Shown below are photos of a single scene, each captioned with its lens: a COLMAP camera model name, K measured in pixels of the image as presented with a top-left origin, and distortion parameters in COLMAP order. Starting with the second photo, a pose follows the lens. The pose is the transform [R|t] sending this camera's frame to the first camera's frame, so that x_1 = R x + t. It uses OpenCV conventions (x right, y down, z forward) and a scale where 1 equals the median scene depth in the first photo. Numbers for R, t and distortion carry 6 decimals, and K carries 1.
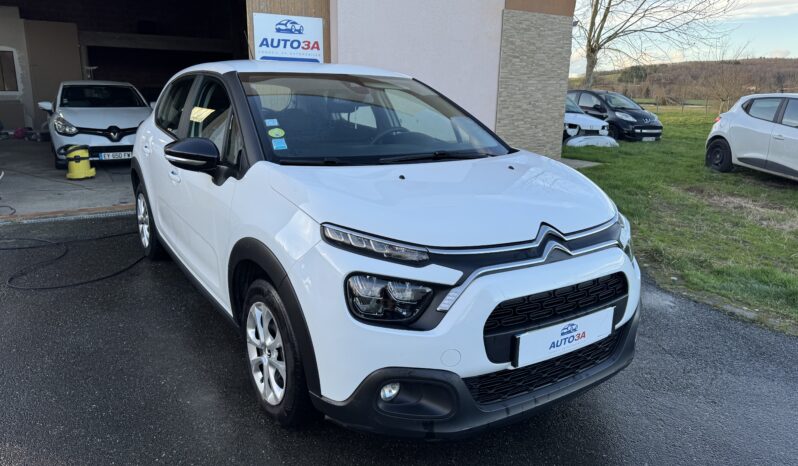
lens RADIAL K [[545.1, 0, 404.2], [0, 545.1, 236.7], [0, 0, 1]] dist [0.055886, -0.010149]
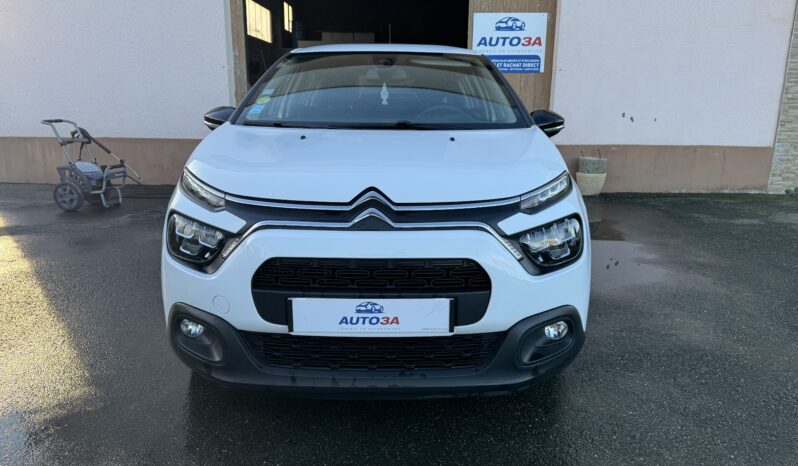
lens RADIAL K [[545.1, 0, 396.0], [0, 545.1, 232.4], [0, 0, 1]] dist [0.055886, -0.010149]
pose [[0.851619, 0.125654, -0.508877, 0.725673], [-0.137421, 0.990405, 0.014576, 0.028021], [0.505826, 0.057518, 0.860716, 0.247168]]
